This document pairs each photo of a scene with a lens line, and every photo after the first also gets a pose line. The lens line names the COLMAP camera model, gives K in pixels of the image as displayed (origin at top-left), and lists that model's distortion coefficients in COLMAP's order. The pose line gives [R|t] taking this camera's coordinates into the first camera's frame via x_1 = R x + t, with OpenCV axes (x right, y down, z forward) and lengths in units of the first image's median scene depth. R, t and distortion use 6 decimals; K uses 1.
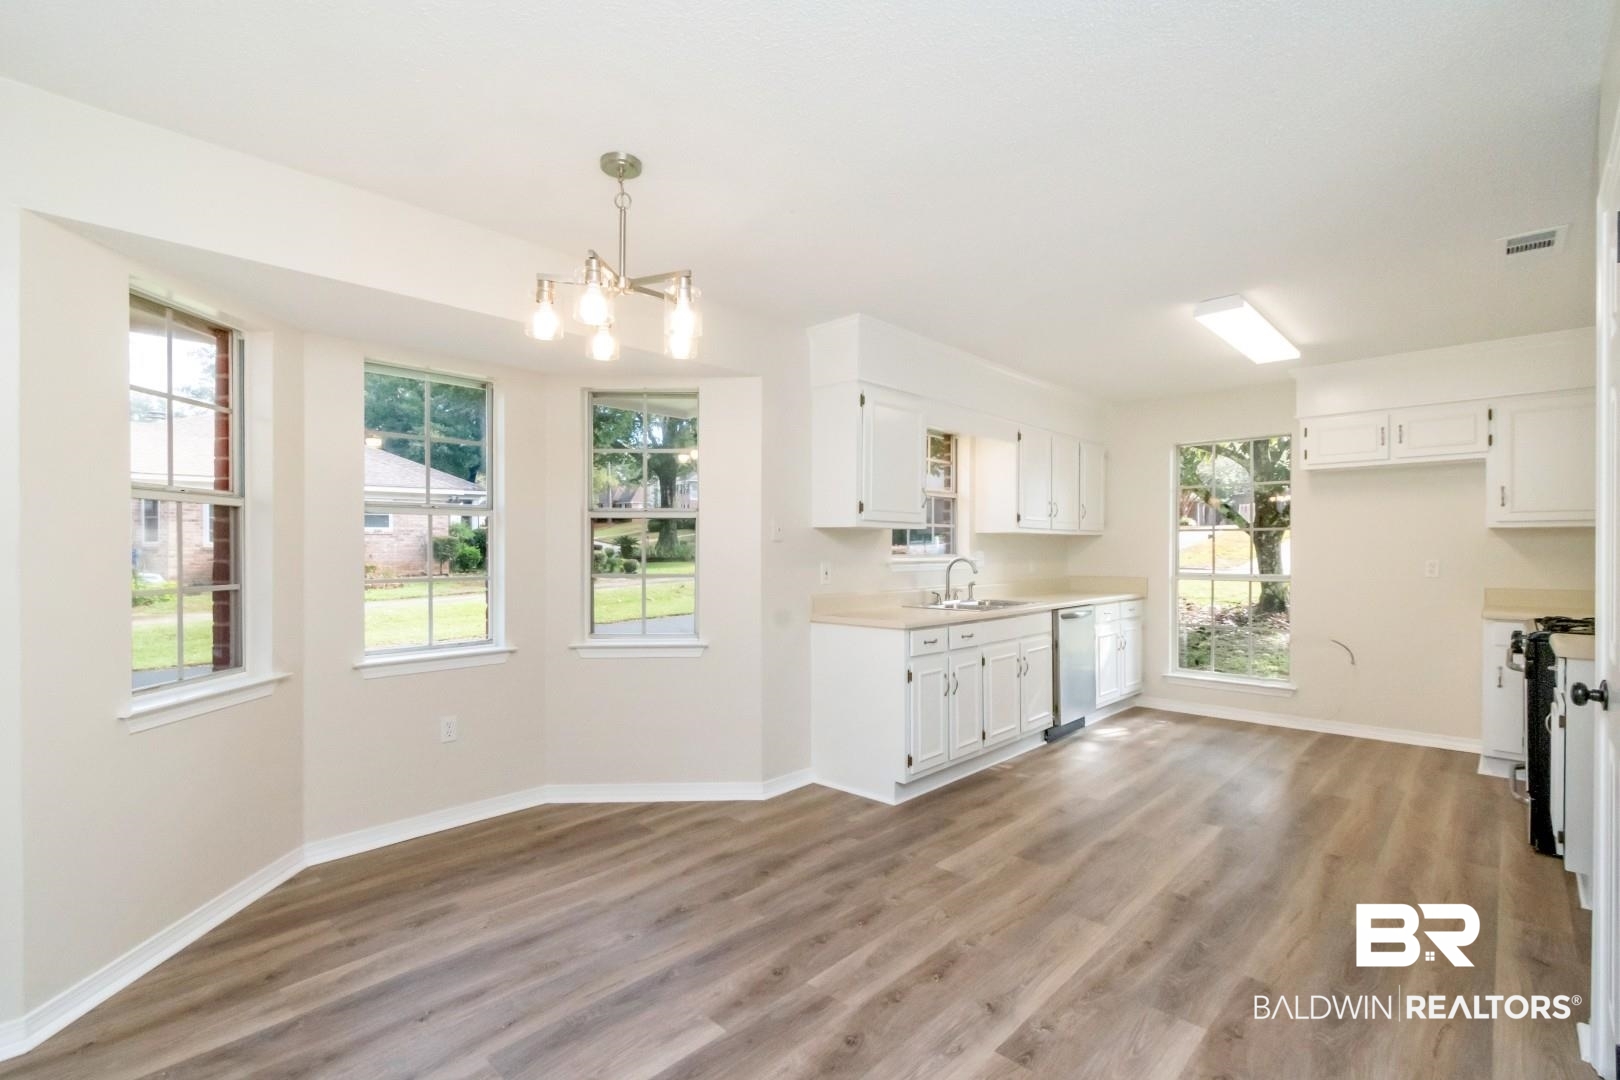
lens RADIAL K [[732.1, 0, 803.7], [0, 732.1, 525.8], [0, 0, 1]] dist [0.009475, -0.001740]
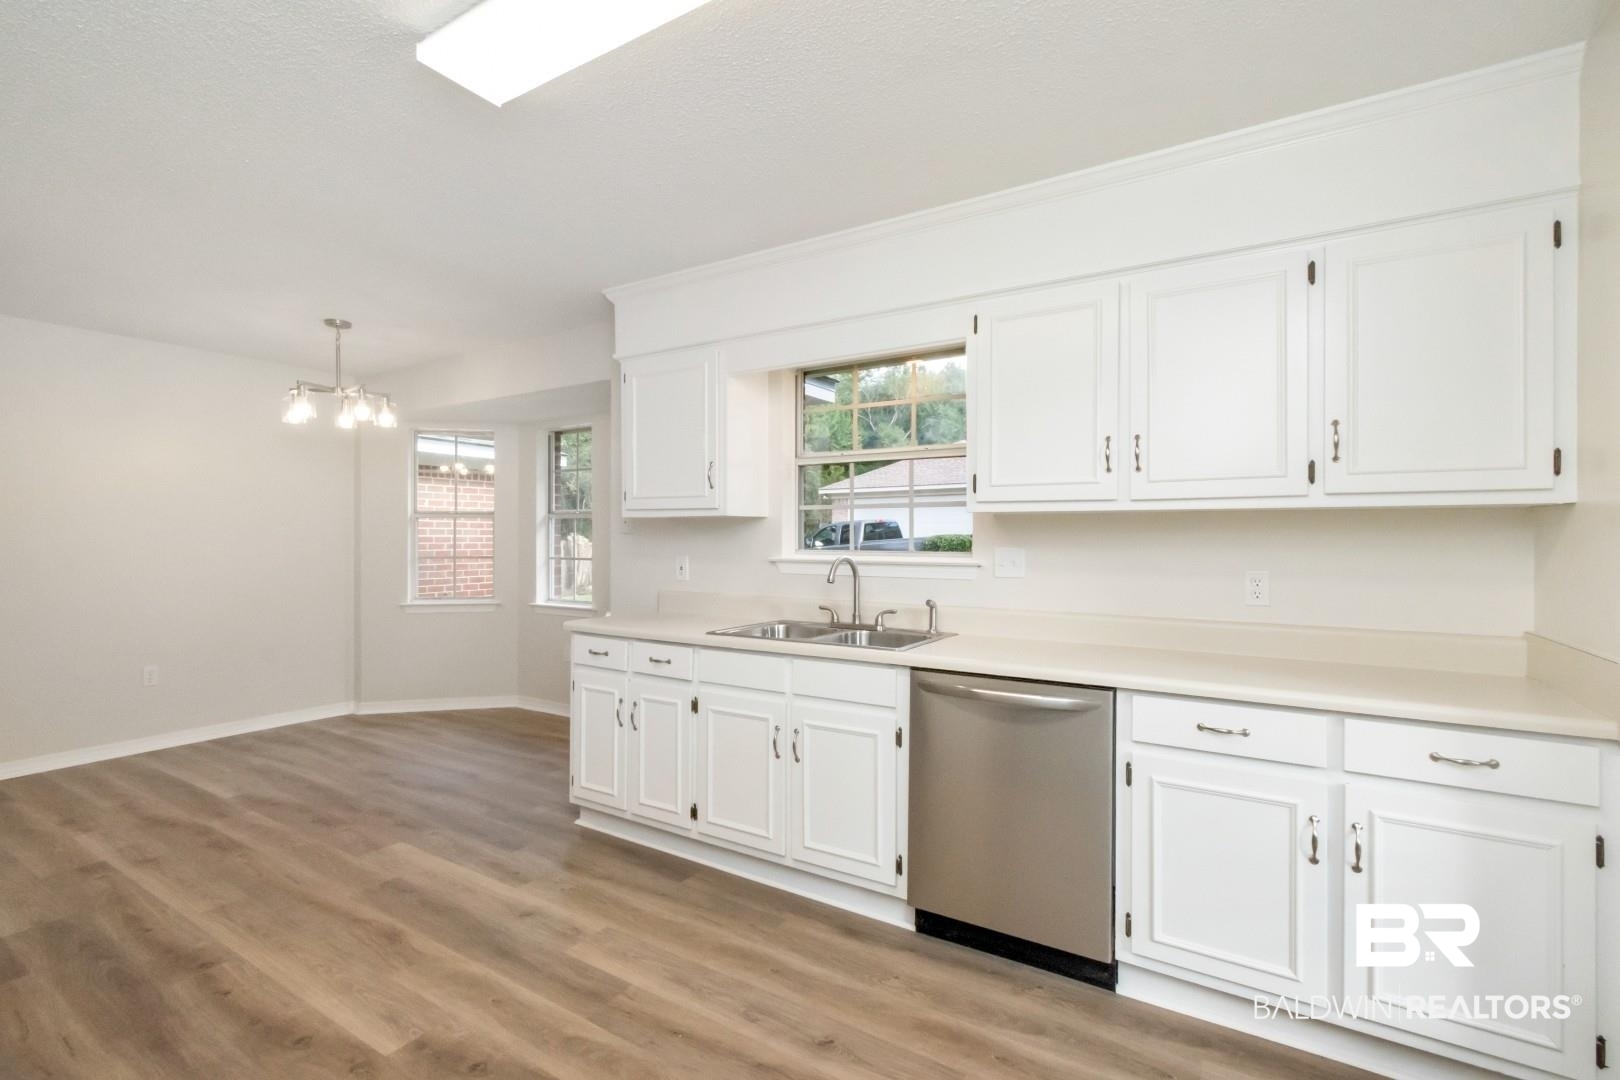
lens RADIAL K [[732.1, 0, 796.8], [0, 732.1, 531.1], [0, 0, 1]] dist [0.009475, -0.001740]
pose [[0.196530, -0.007069, -0.980472, 1.419984], [0.029615, 0.999561, -0.001270, 0.039486], [0.980050, -0.028787, 0.196653, 1.461187]]
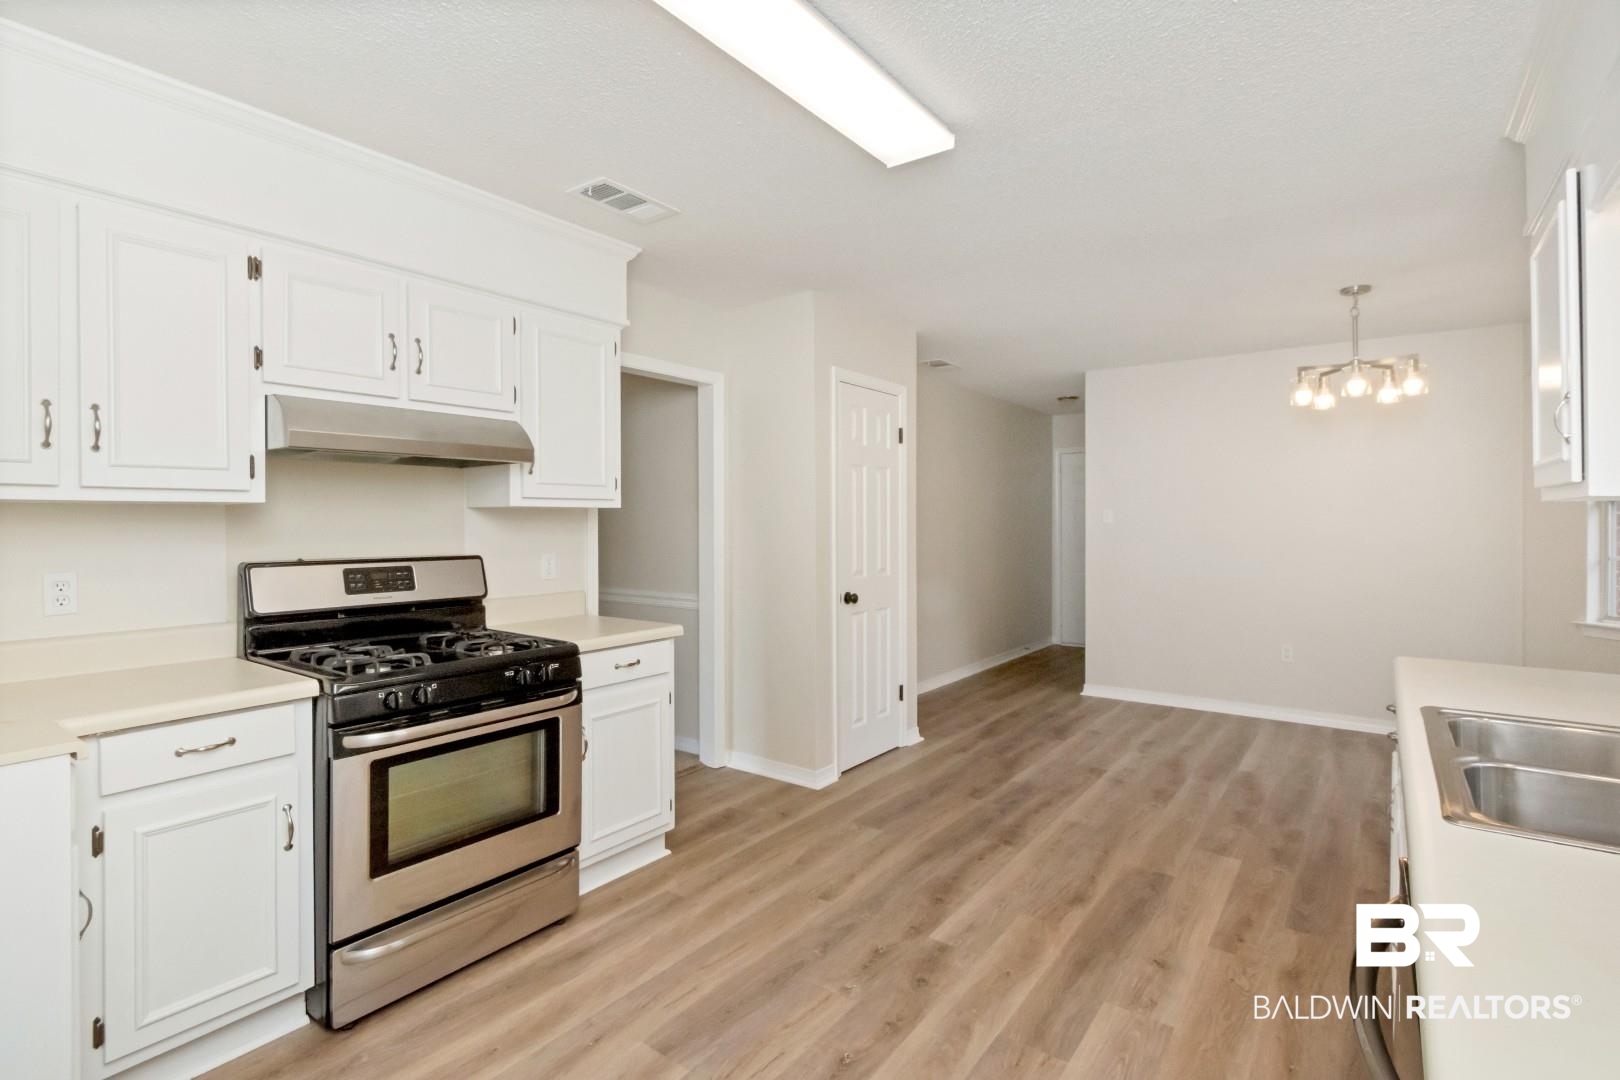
lens RADIAL K [[775.1, 0, 800.5], [0, 775.1, 527.8], [0, 0, 1]] dist [0.002083, 0.000272]
pose [[-0.992432, 0.001584, -0.122787, 0.951328], [0.003905, 0.999818, -0.018665, 0.040169], [0.122735, -0.019003, -0.992258, 2.102367]]
